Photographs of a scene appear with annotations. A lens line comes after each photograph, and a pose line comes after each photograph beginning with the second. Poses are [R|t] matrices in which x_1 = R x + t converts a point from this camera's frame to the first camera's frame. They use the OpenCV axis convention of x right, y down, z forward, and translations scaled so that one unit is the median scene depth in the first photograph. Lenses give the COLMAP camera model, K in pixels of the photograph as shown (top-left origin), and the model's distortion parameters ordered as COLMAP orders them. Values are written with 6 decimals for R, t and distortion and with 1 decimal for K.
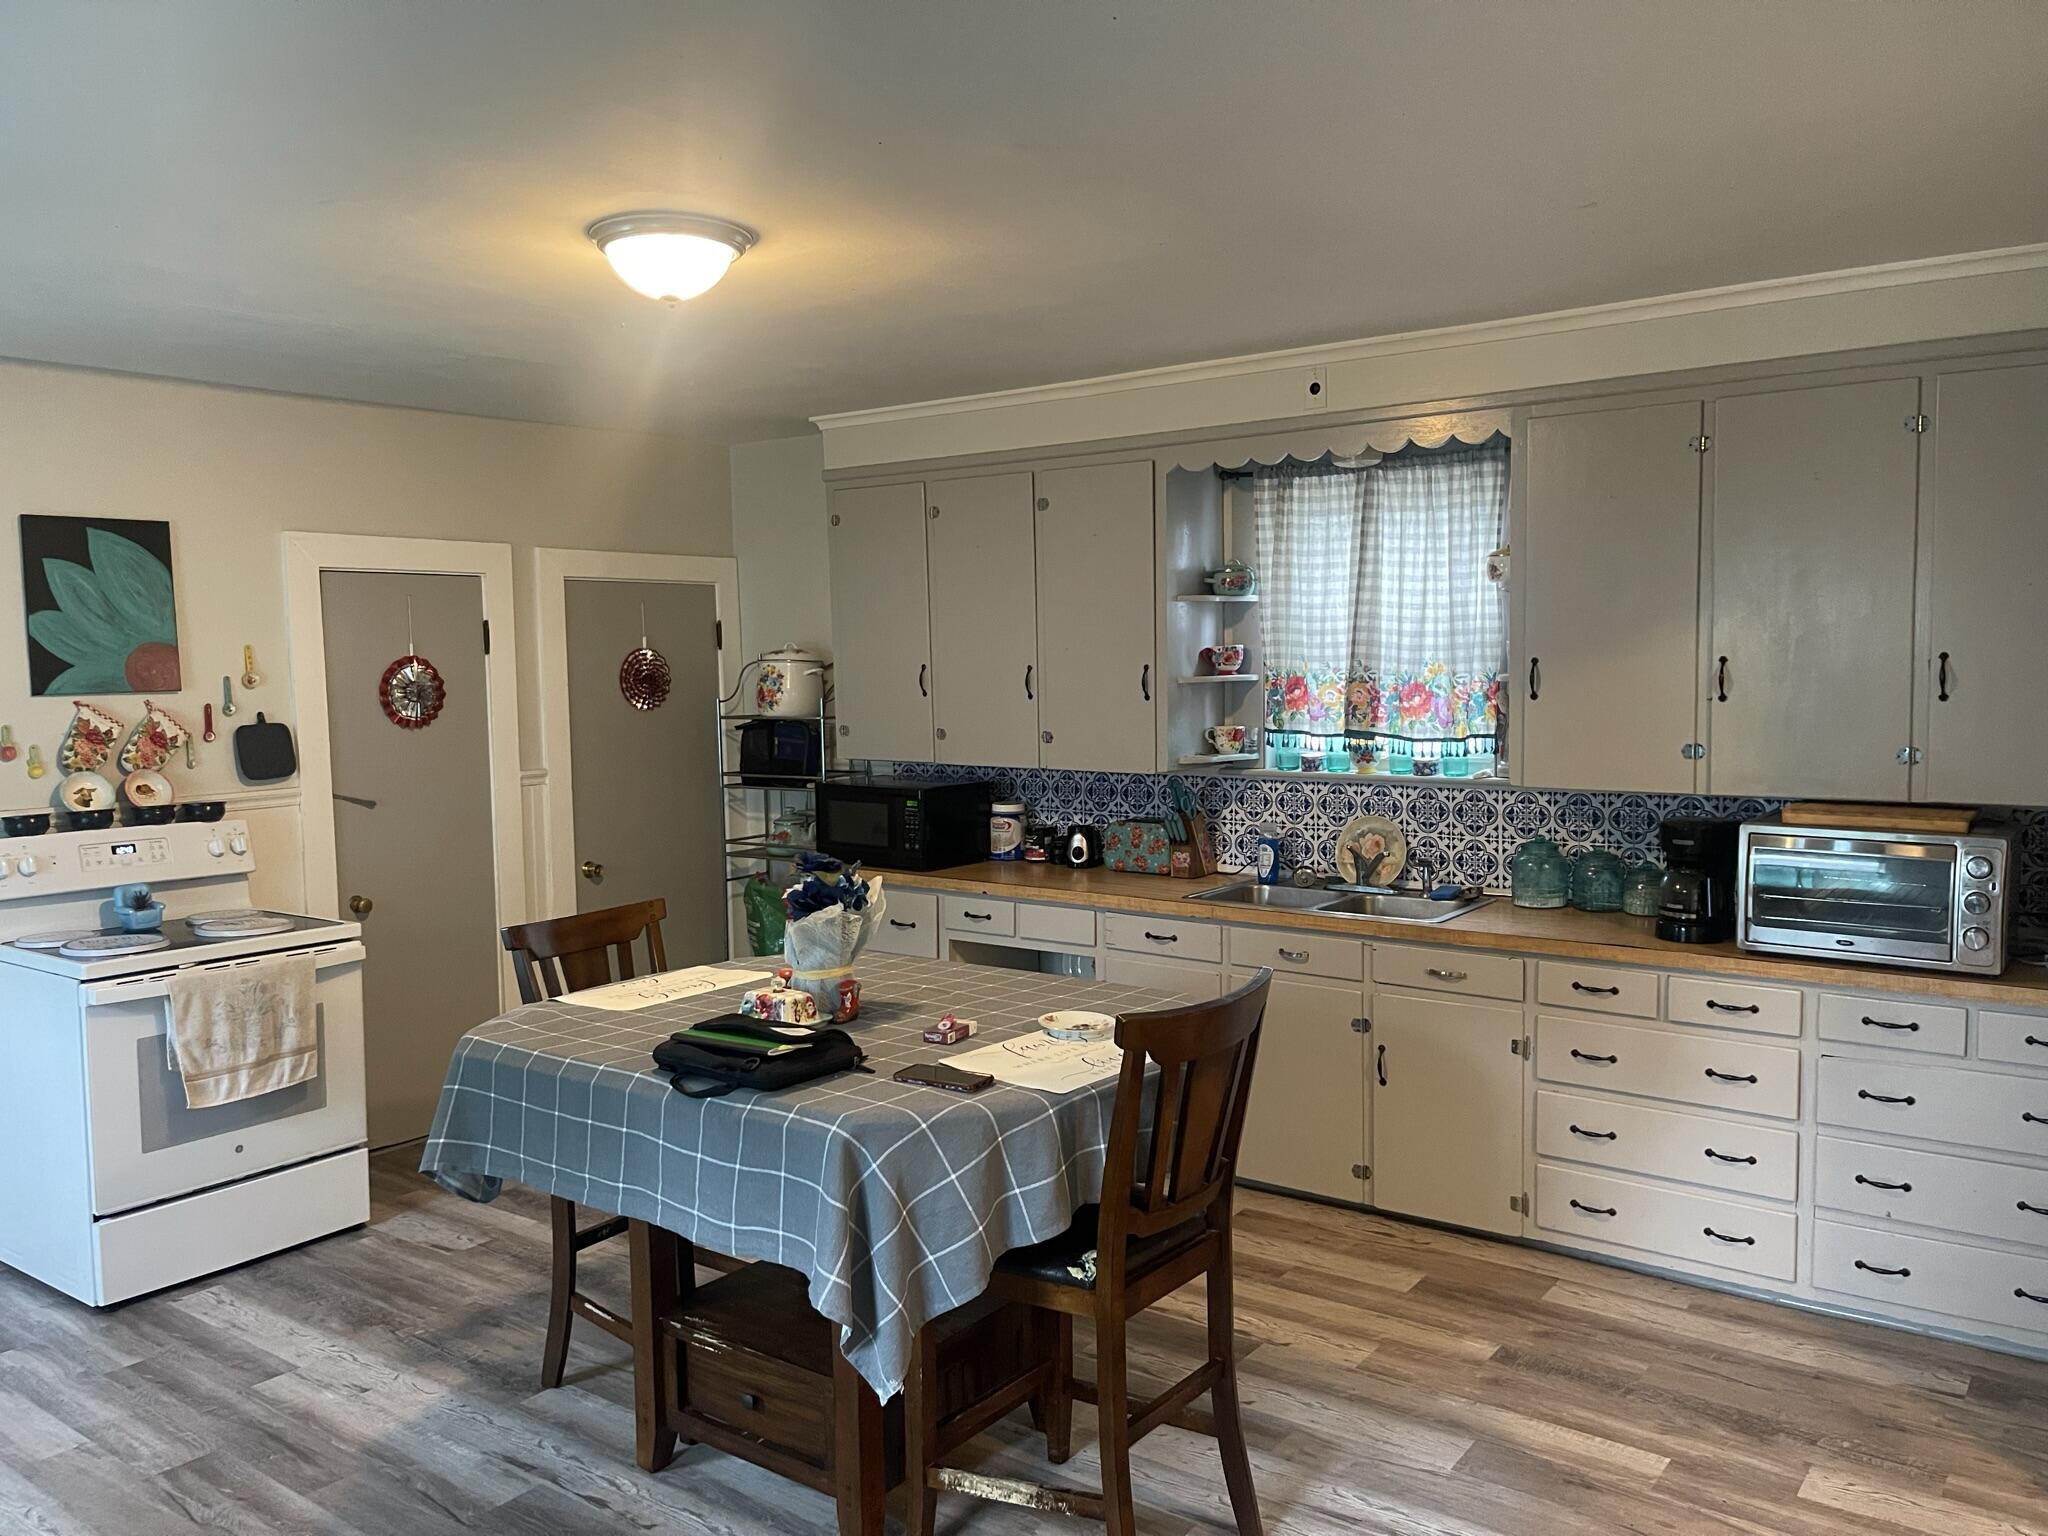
lens RADIAL K [[1514.4, 0, 1024.0], [0, 1514.4, 768.0], [0, 0, 1]] dist [0.022553, -0.085109]
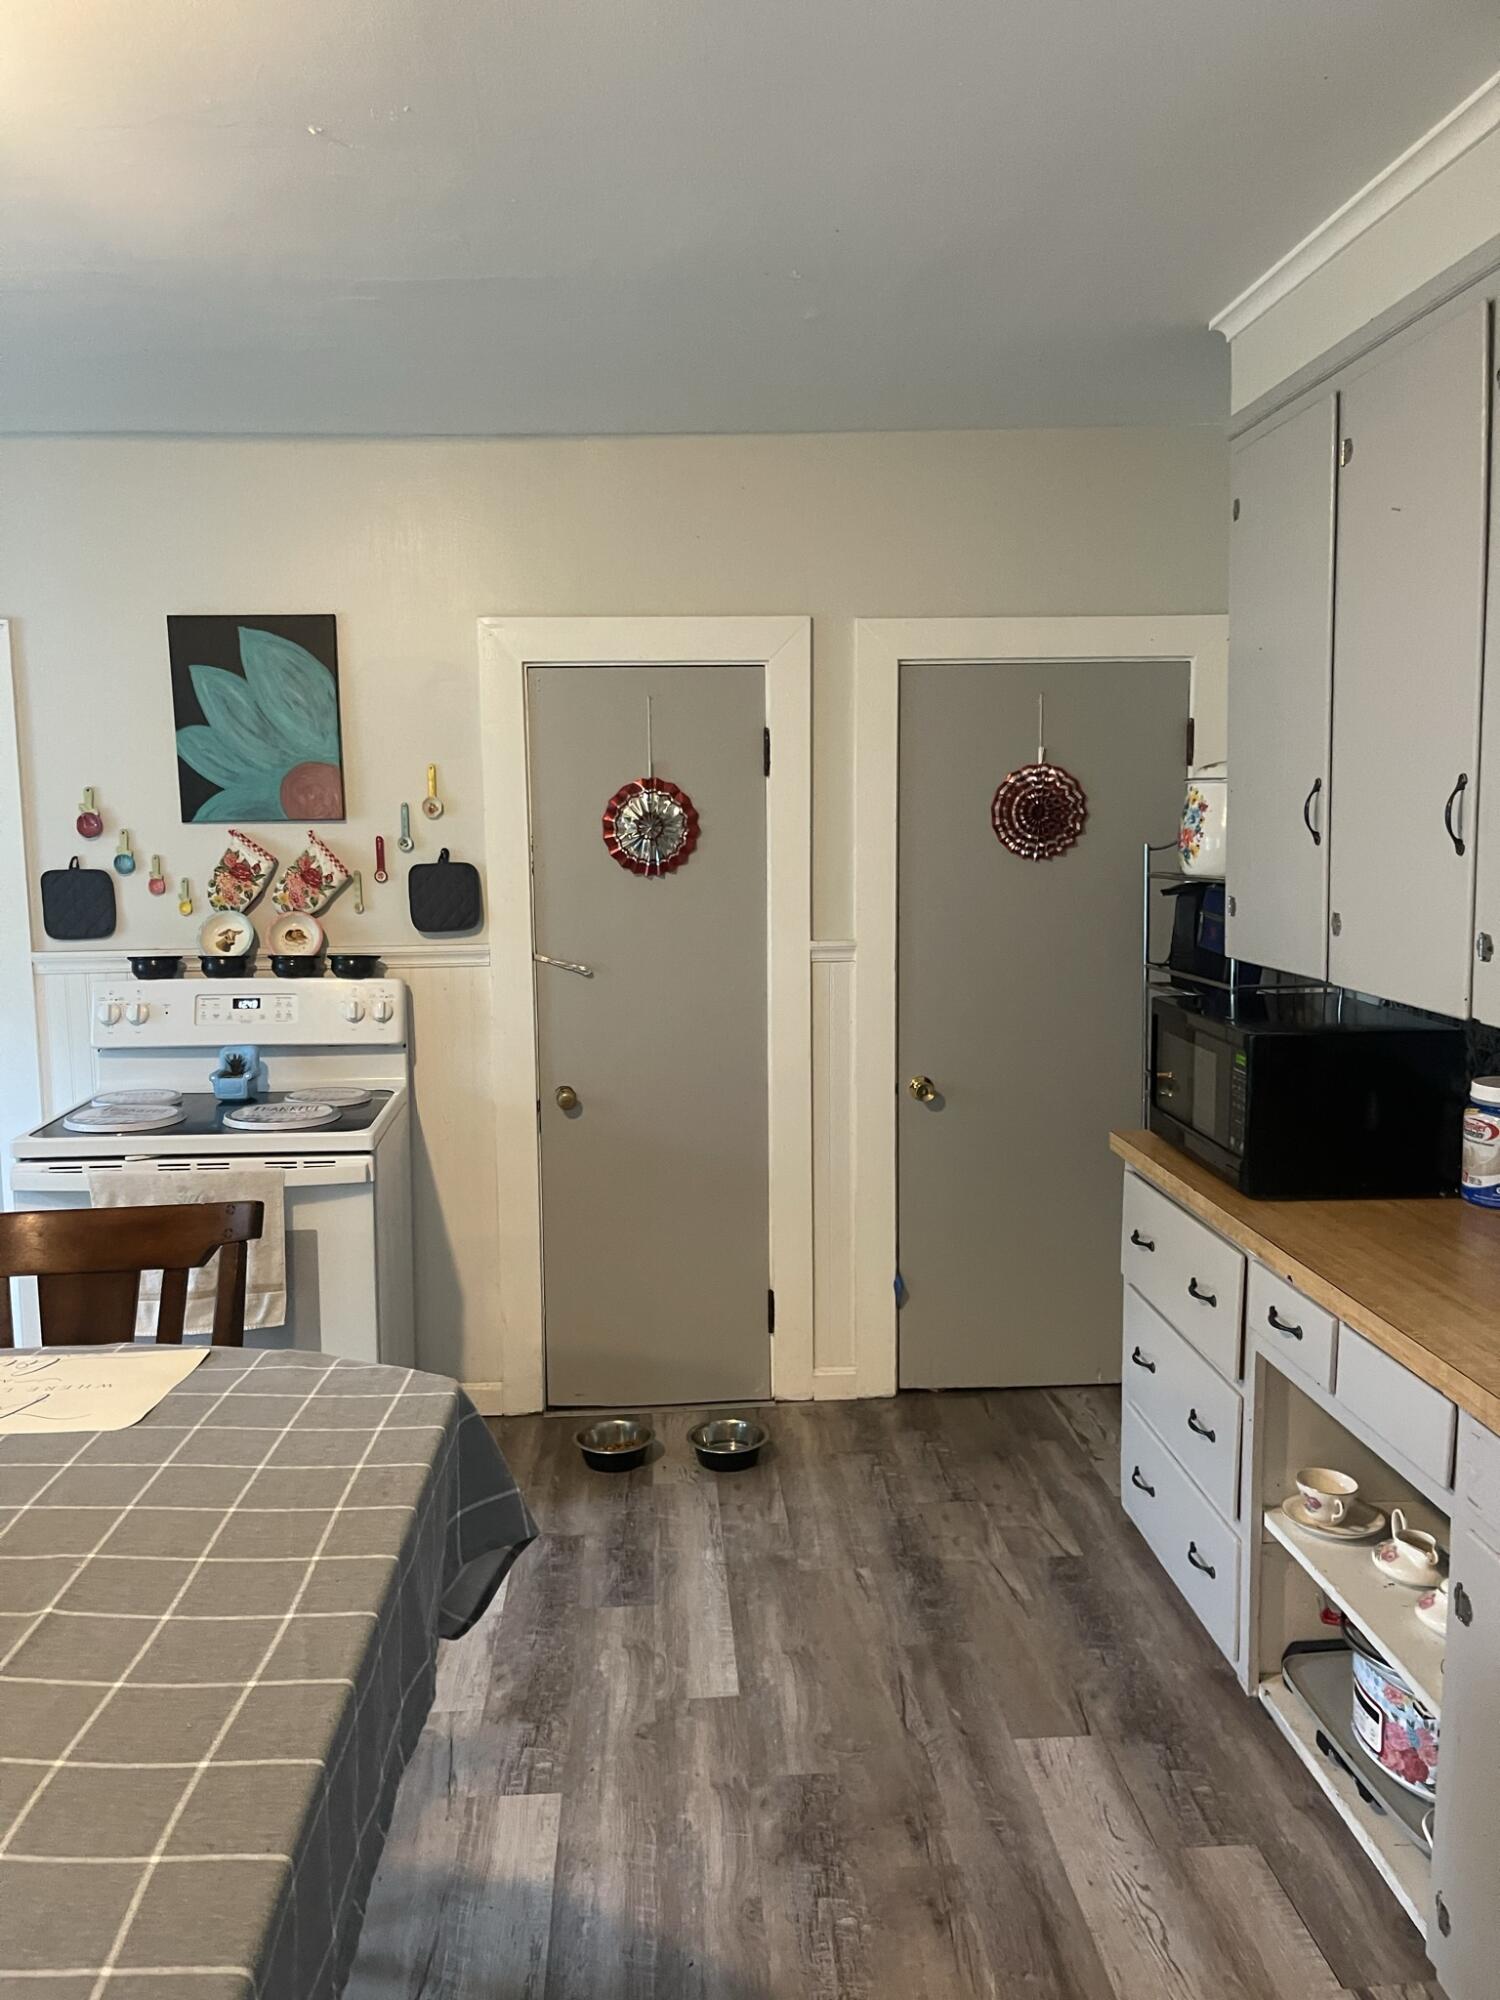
lens RADIAL K [[1478.9, 0, 750.0], [0, 1478.9, 1000.0], [0, 0, 1]] dist [0.022553, -0.085109]
pose [[0.635099, 0.098826, -0.766083, 0.223466], [-0.053493, 0.995028, 0.084013, -0.032961], [0.770576, -0.012376, 0.637228, 0.654371]]
